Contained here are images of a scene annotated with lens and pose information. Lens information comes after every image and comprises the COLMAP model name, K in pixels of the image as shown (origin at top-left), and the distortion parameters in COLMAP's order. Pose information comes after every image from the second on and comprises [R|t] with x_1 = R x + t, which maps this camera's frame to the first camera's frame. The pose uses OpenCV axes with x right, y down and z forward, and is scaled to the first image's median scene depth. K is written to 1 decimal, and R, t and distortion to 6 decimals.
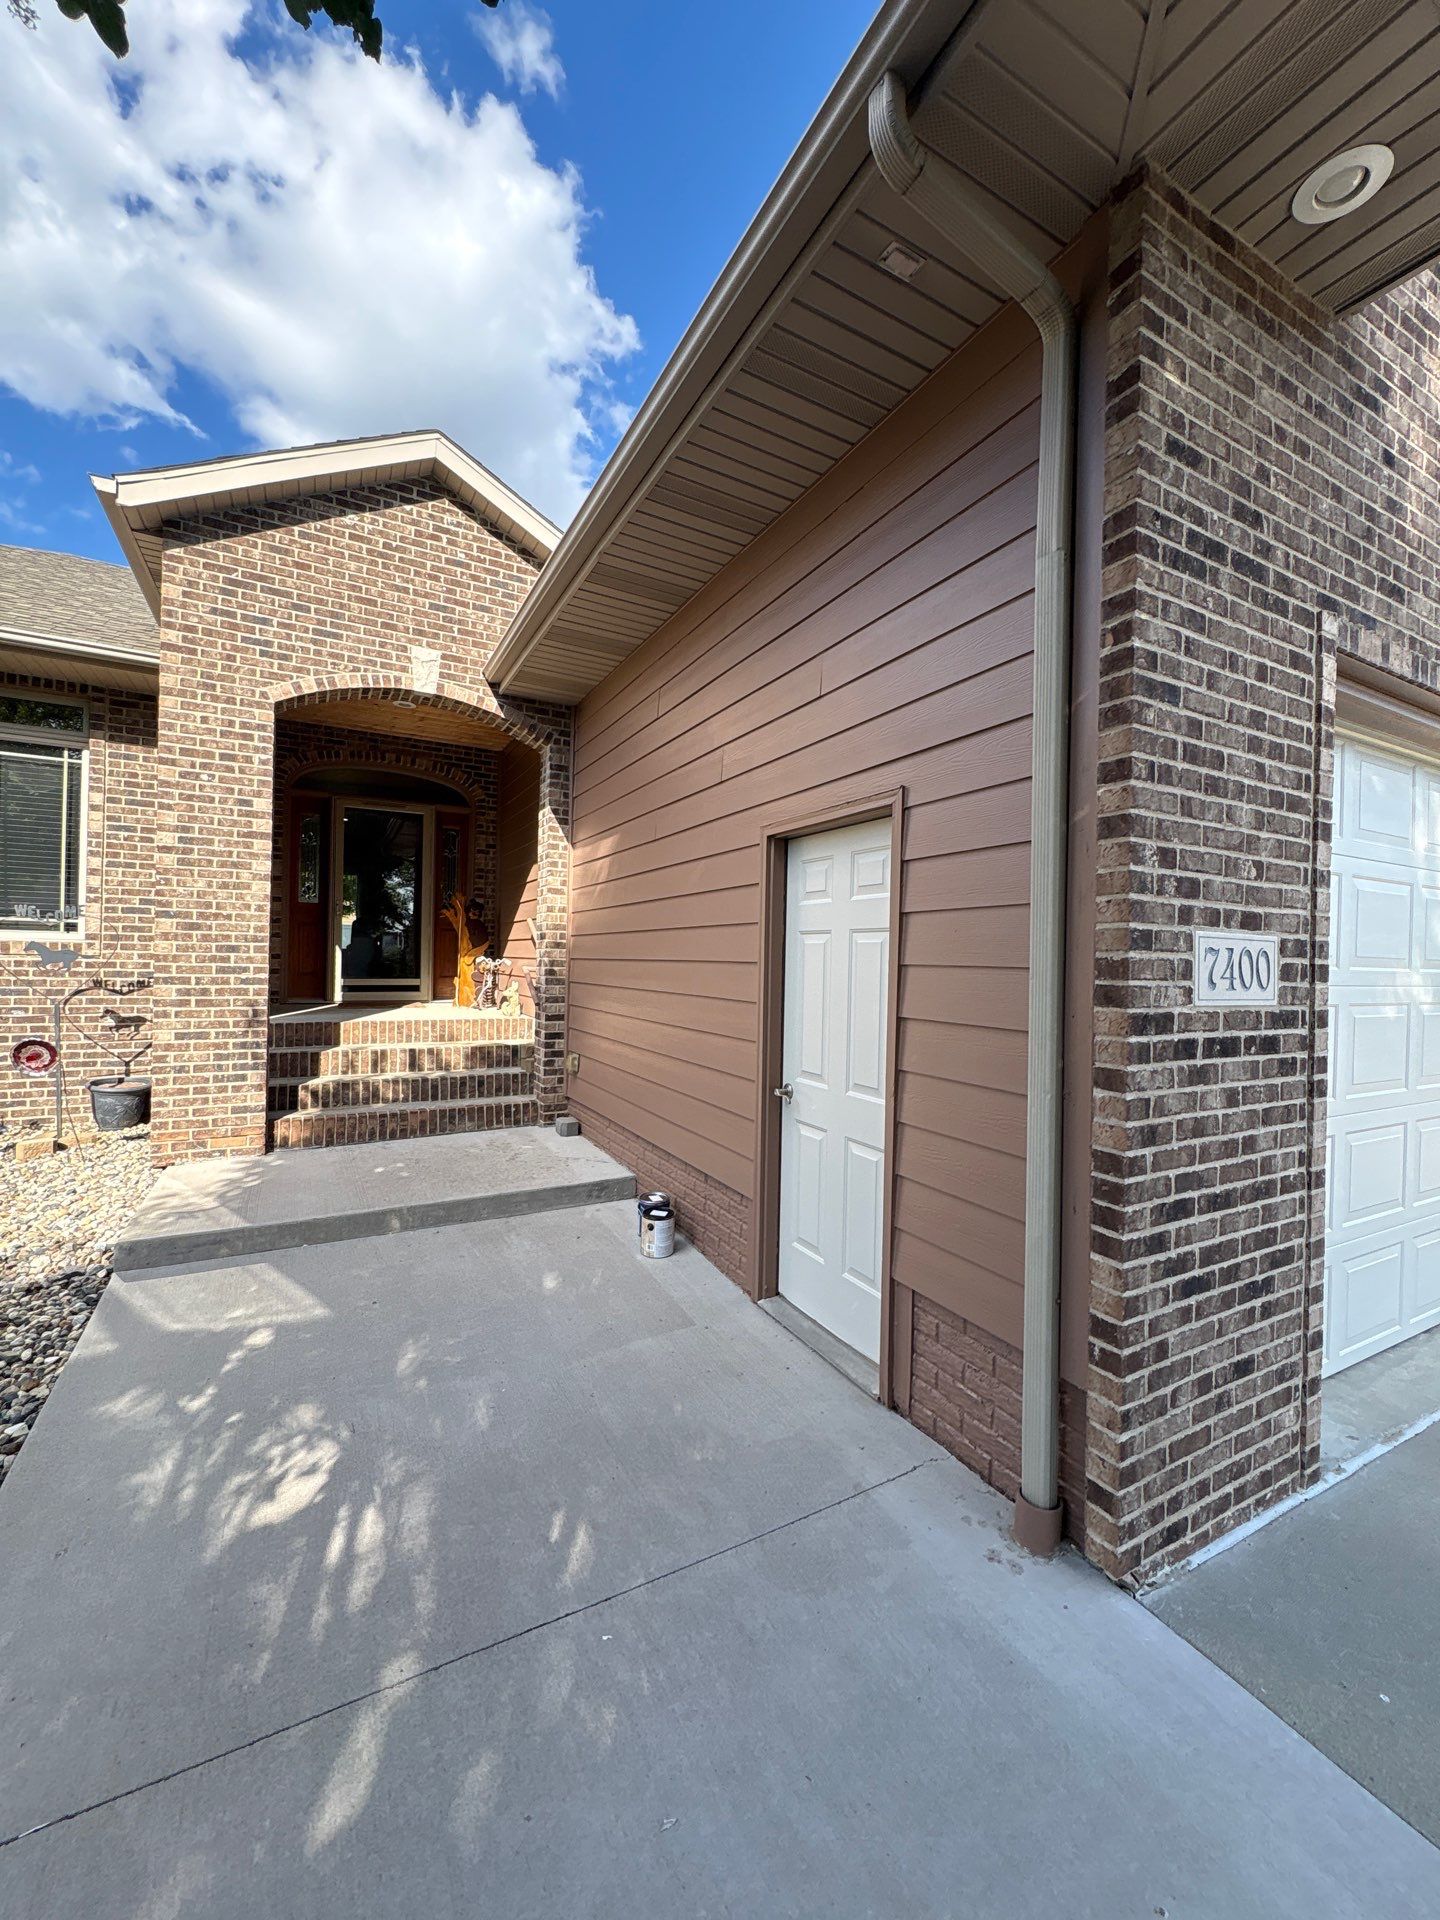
lens RADIAL K [[756.3, 0, 720.0], [0, 756.3, 960.0], [0, 0, 1]] dist [0.001118, -0.000475]
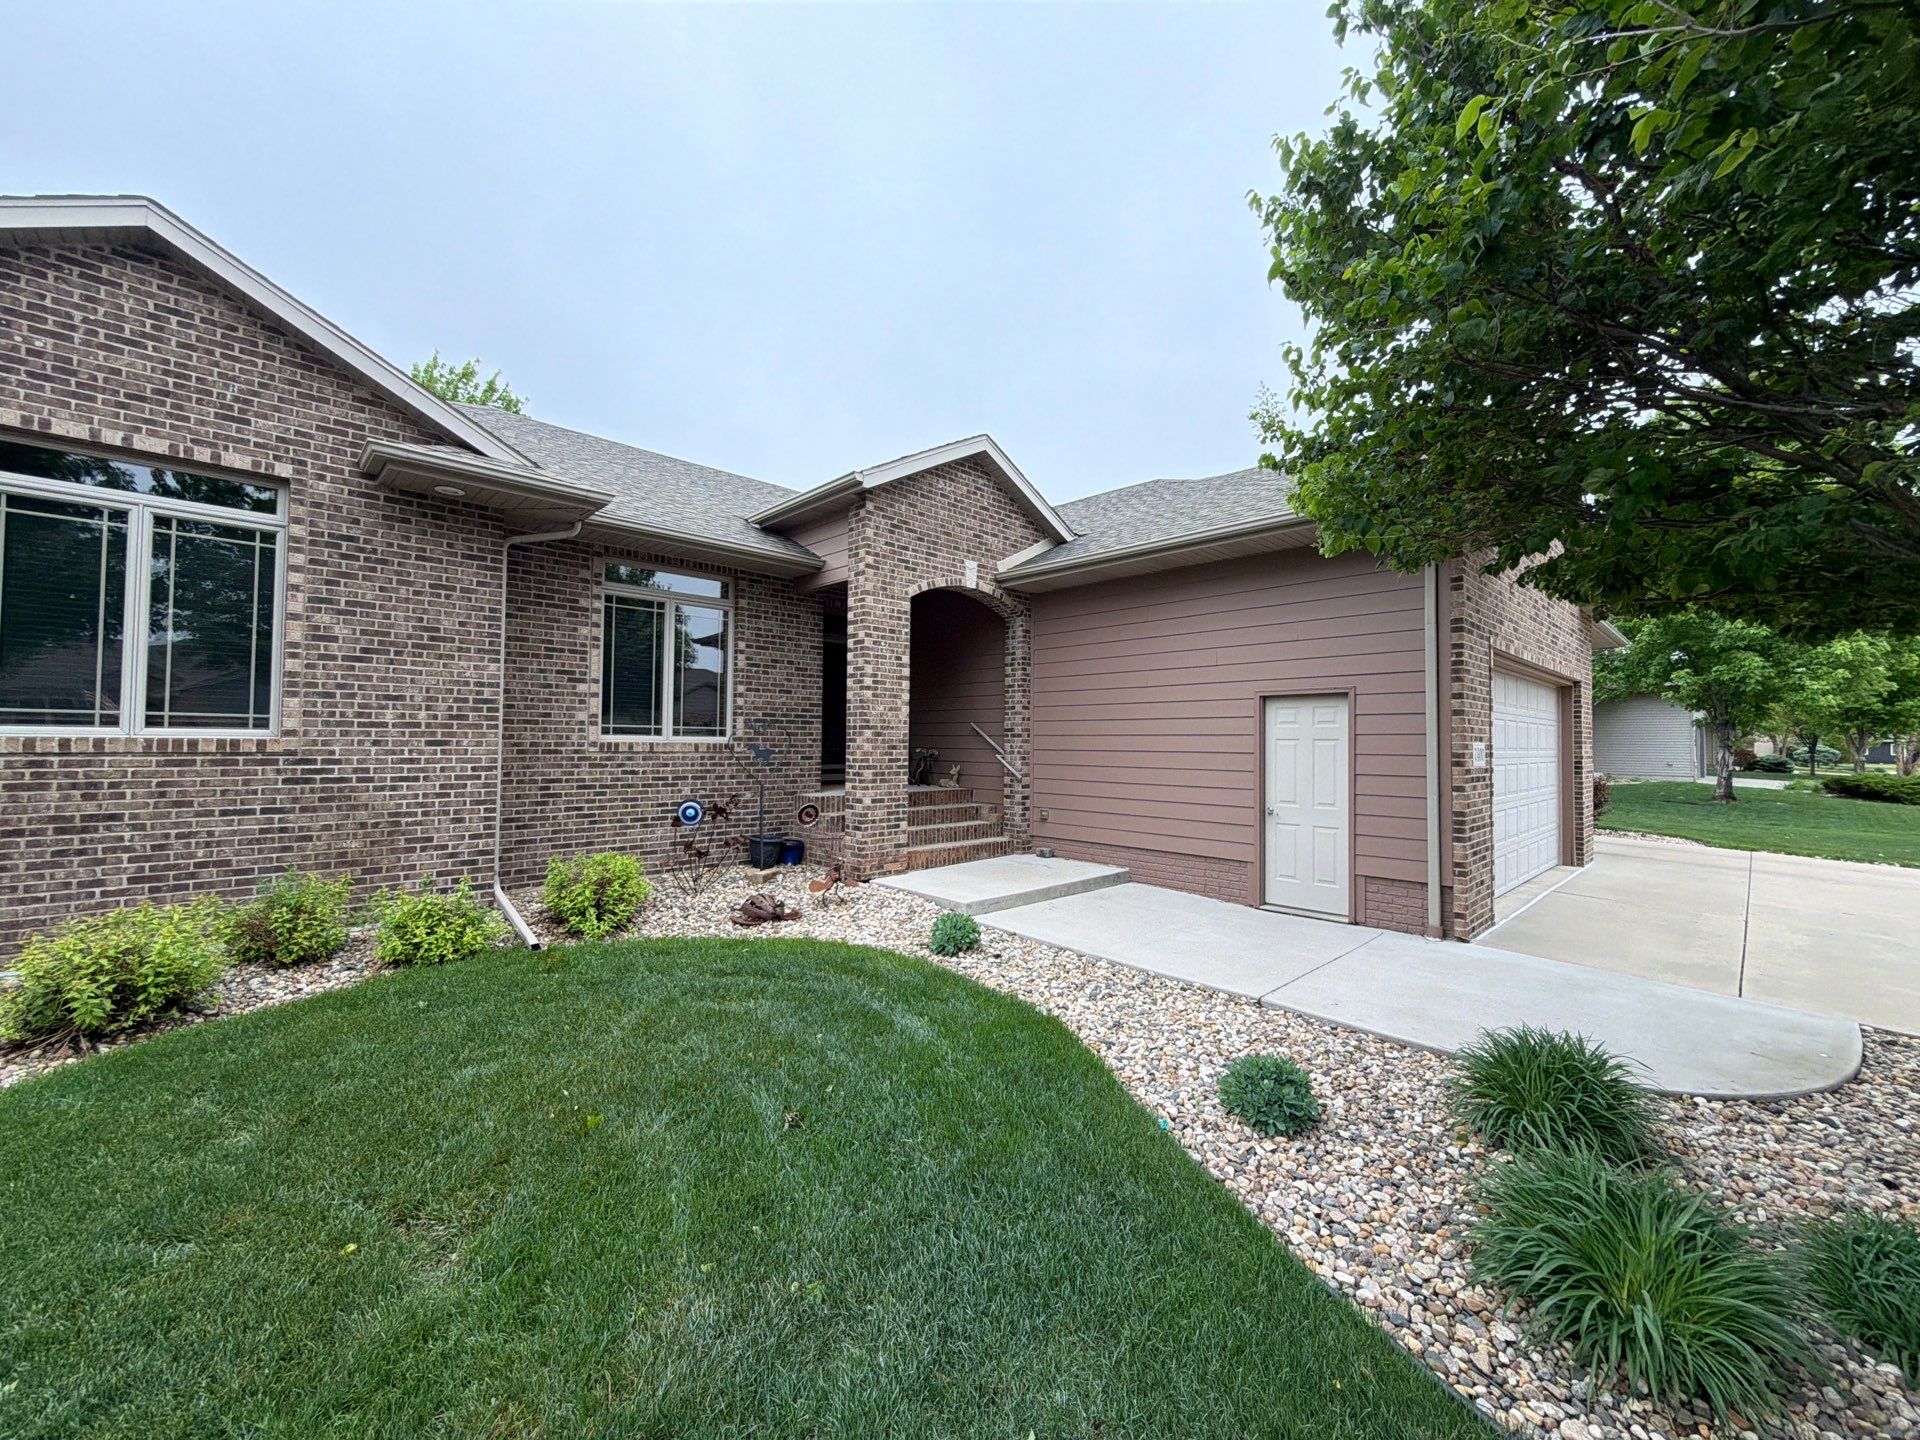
lens RADIAL K [[756.3, 0, 956.6], [0, 756.3, 720.0], [0, 0, 1]] dist [0.001118, -0.000475]
pose [[0.964123, -0.003651, 0.265431, -1.361810], [0.010374, 0.999660, -0.023930, -0.047704], [-0.265254, 0.025826, 0.963833, -0.887951]]
